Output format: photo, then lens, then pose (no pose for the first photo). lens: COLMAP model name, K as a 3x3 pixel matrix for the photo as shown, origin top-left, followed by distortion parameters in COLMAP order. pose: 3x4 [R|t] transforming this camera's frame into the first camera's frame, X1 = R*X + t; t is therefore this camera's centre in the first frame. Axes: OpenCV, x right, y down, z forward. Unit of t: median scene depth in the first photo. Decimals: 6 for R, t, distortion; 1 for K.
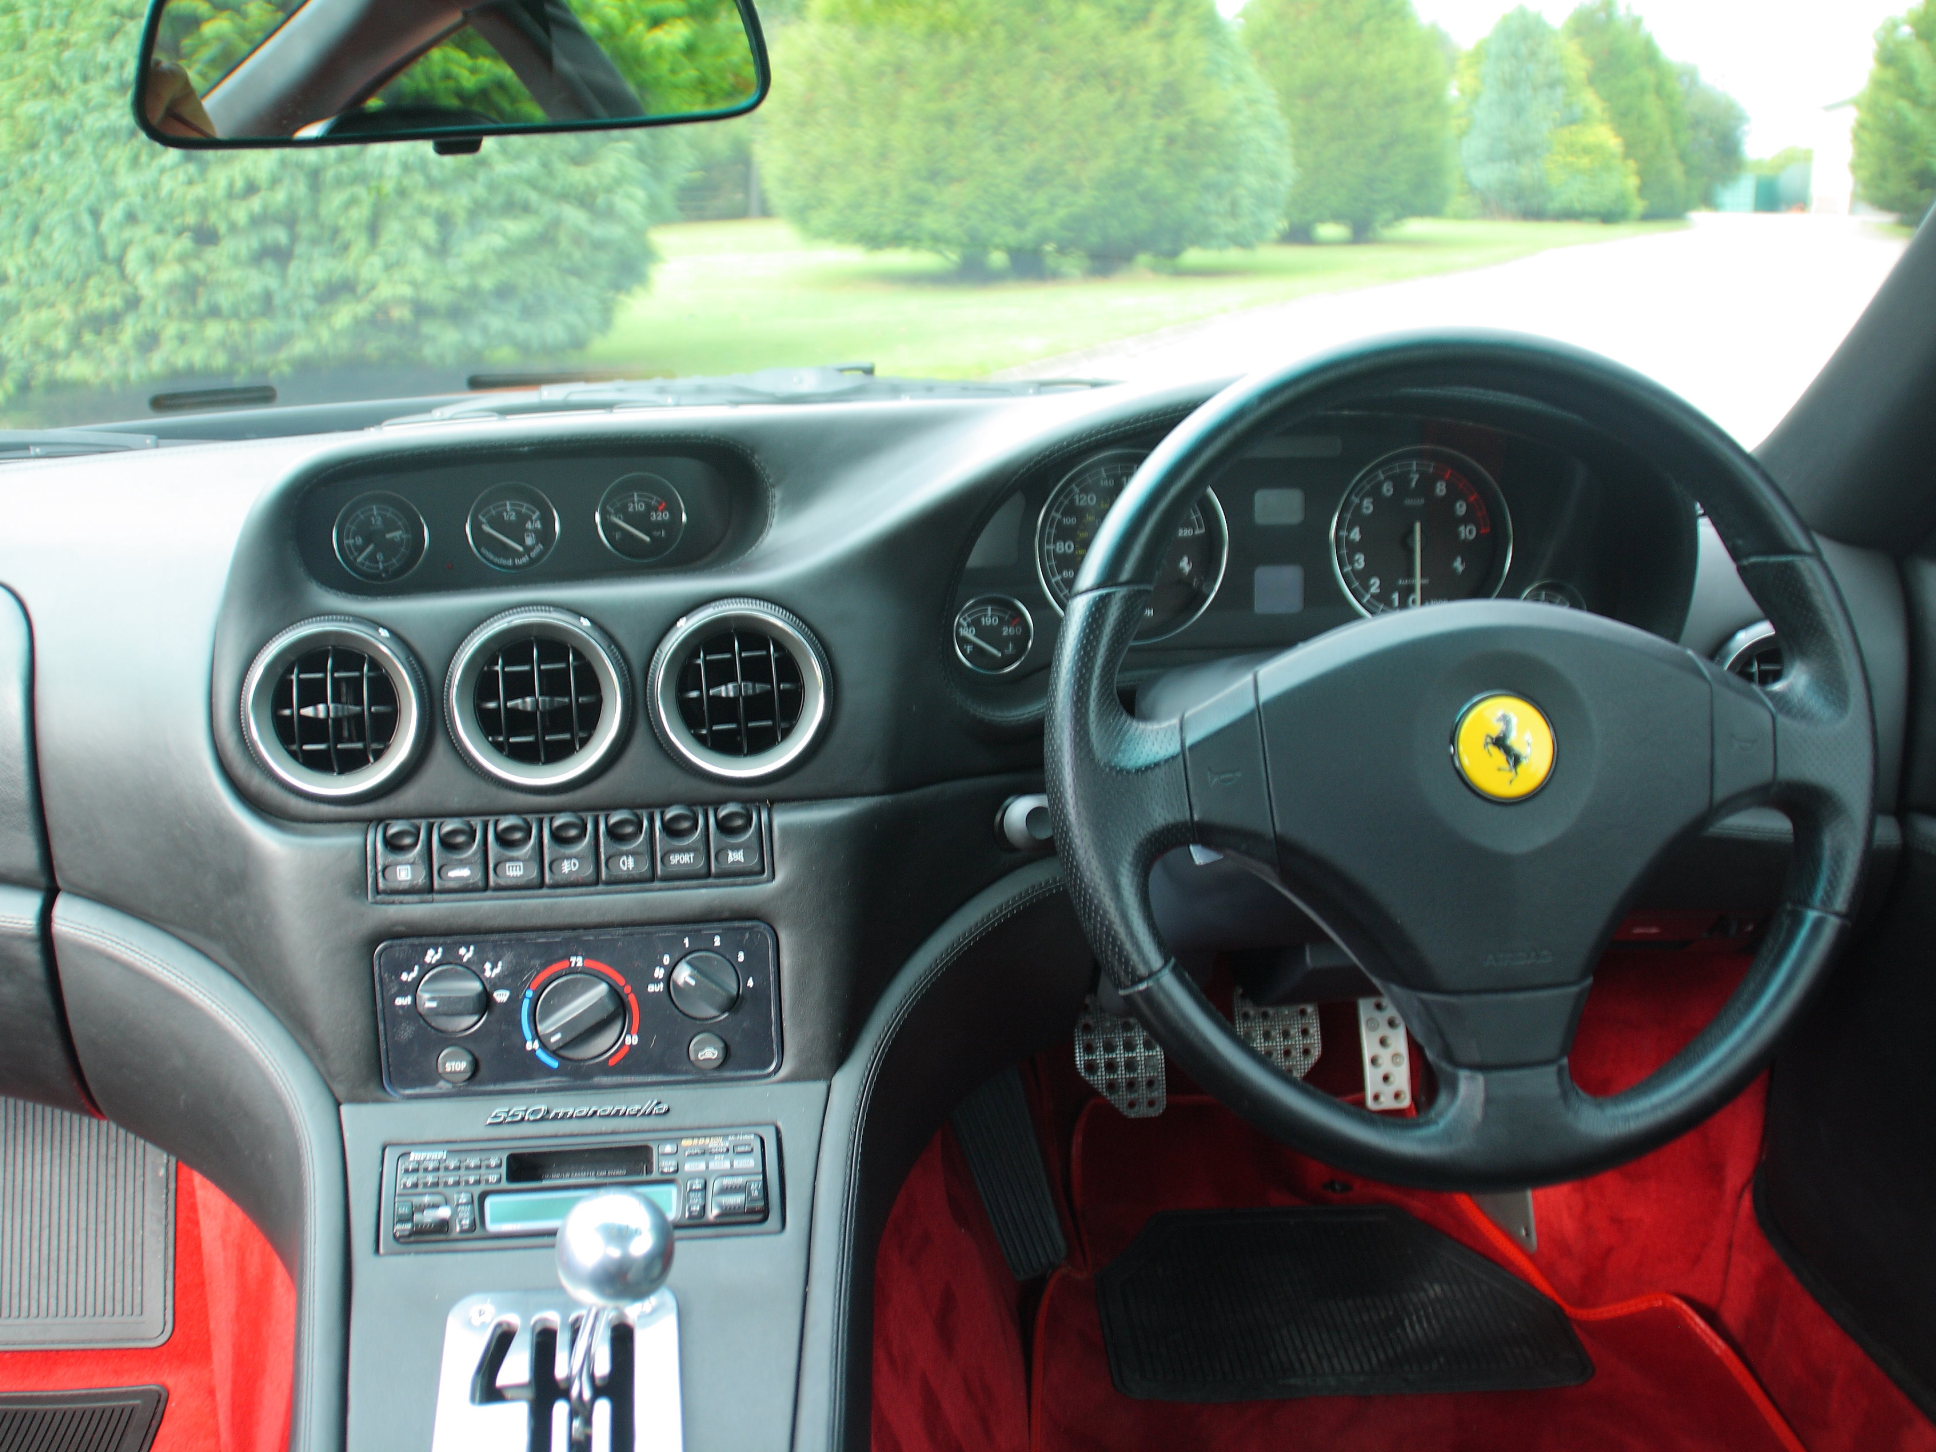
lens RADIAL K [[1874.5, 0, 848.0], [0, 1874.5, 722.8], [0, 0, 1]] dist [-0.146704, 0.104961]
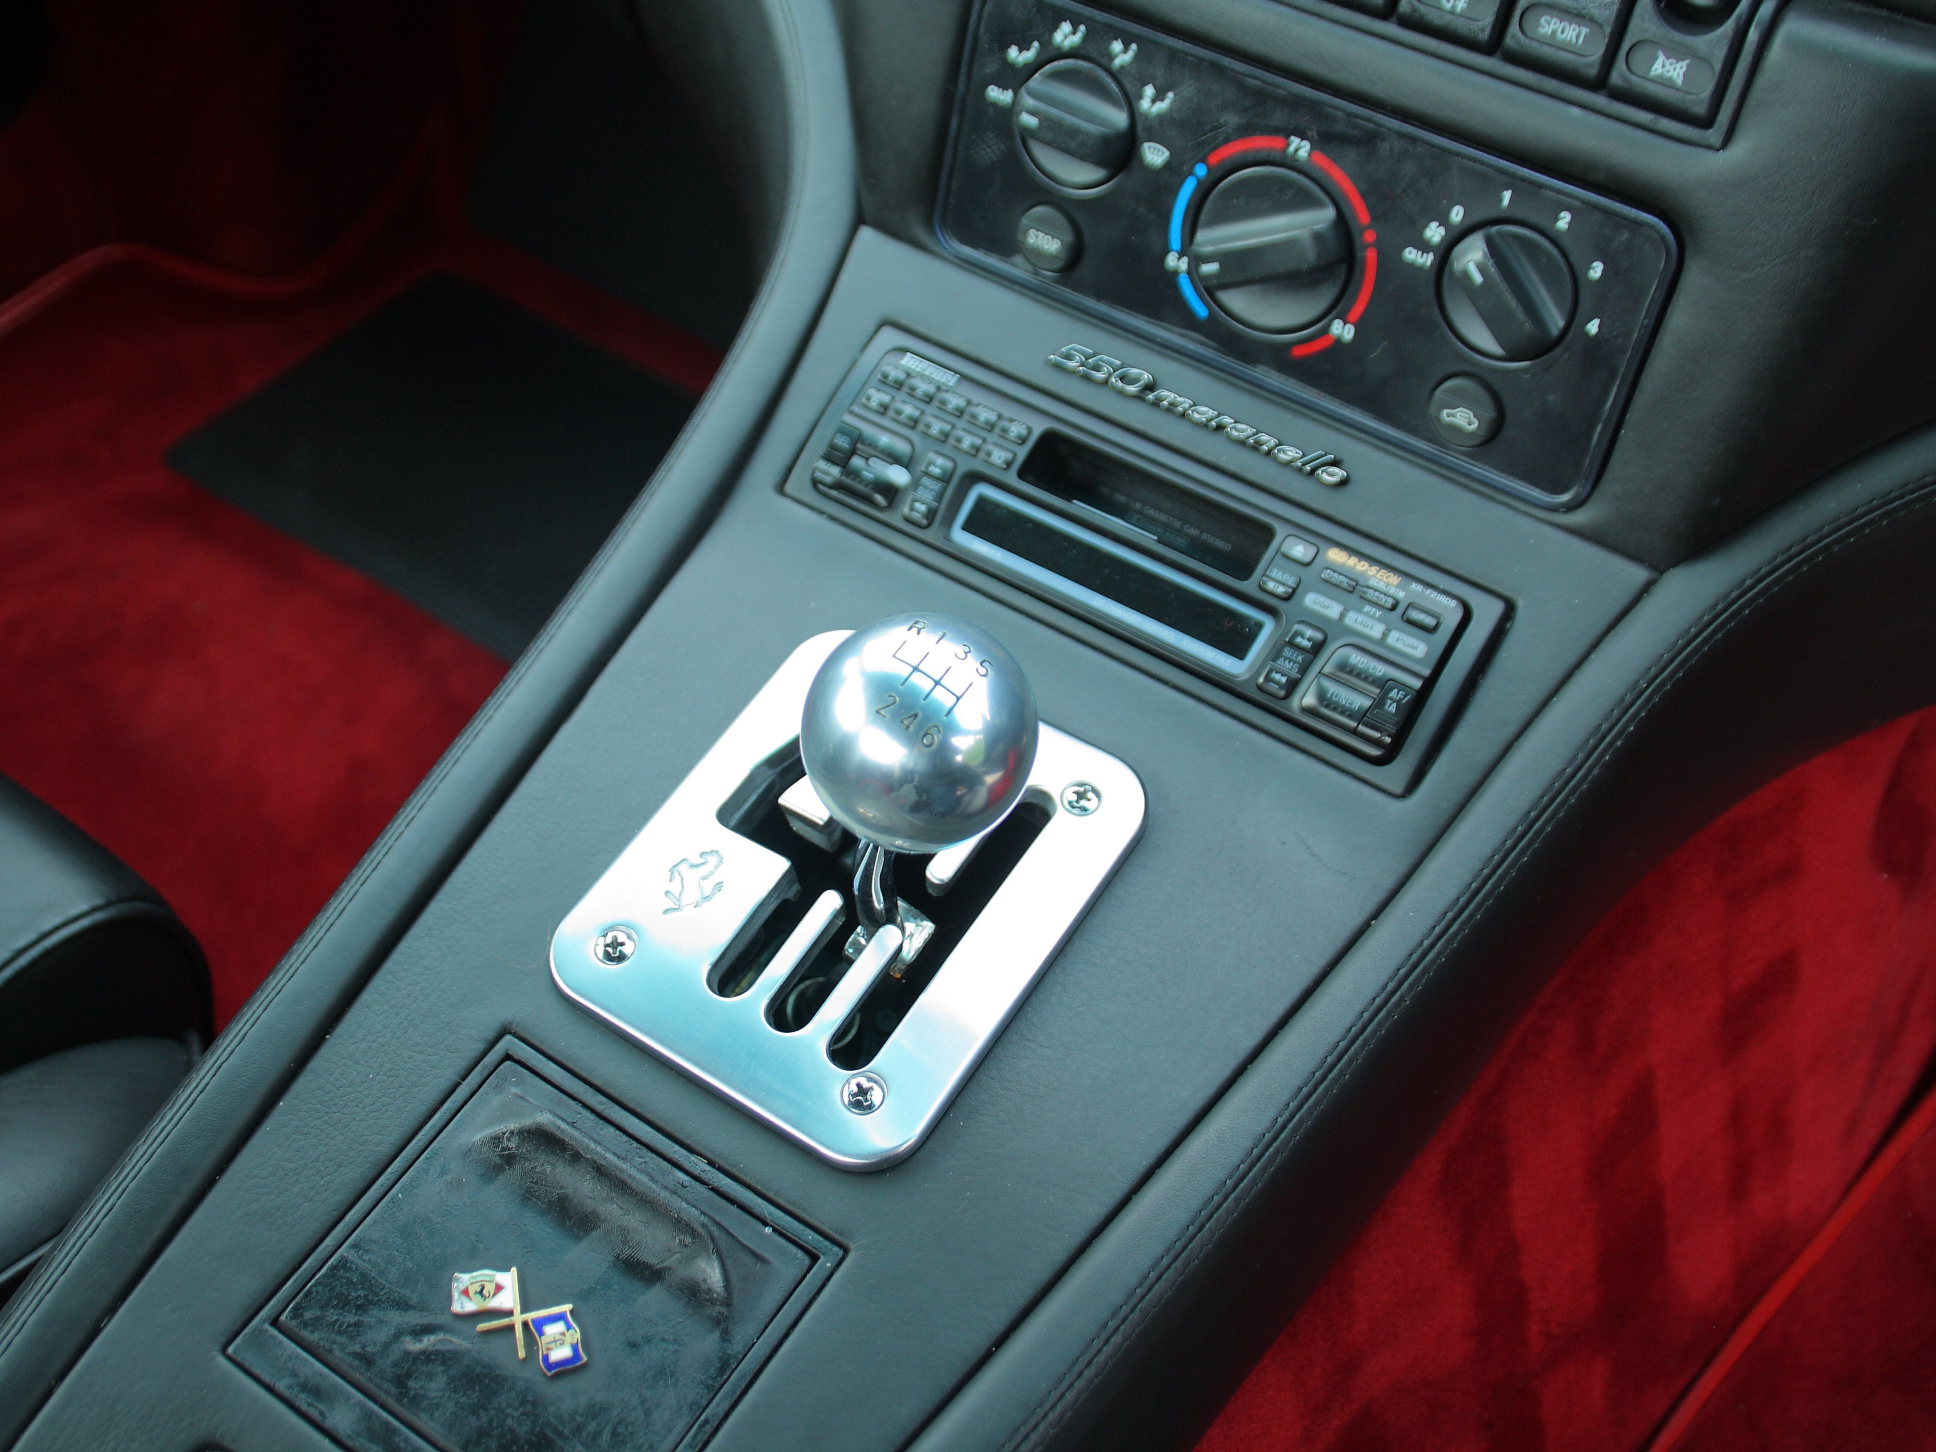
lens RADIAL K [[2174.9, 0, 905.5], [0, 2174.9, 676.3], [0, 0, 1]] dist [-0.097172, 0.052178]
pose [[0.772164, 0.486736, -0.408474, 0.083757], [-0.266139, 0.831470, 0.487676, -0.011720], [0.577003, -0.267855, 0.771571, 0.437290]]
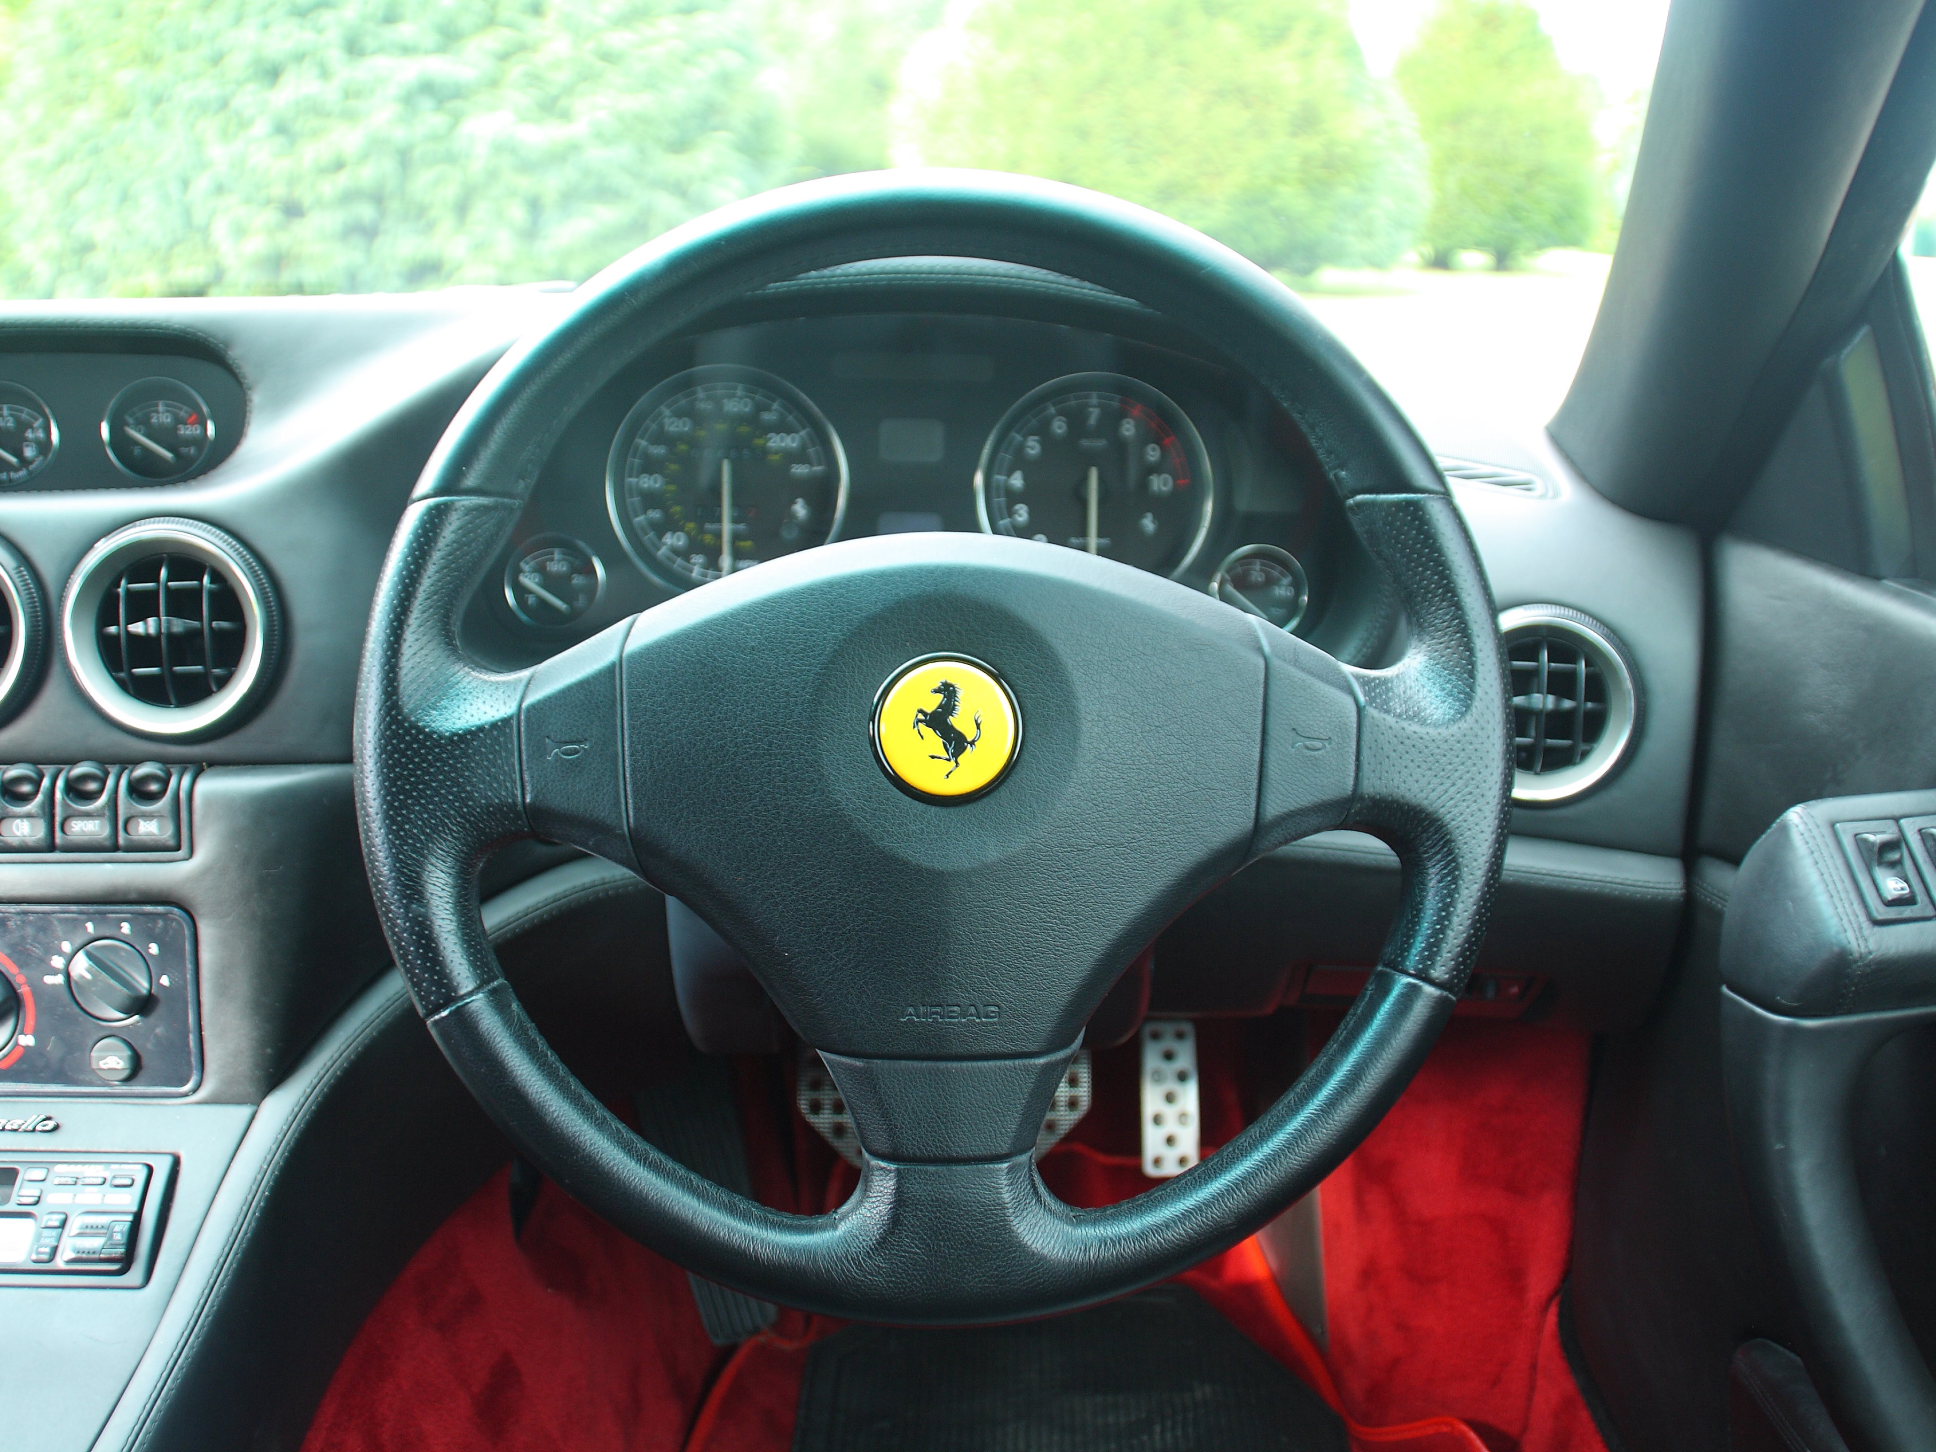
lens RADIAL K [[1856.4, 0, 919.8], [0, 1856.4, 726.9], [0, 0, 1]] dist [-0.151559, 0.098957]
pose [[0.997957, 0.048323, -0.041794, 0.311062], [-0.048475, 0.998821, -0.002623, 0.012541], [0.041618, 0.004644, 0.999123, 0.212620]]
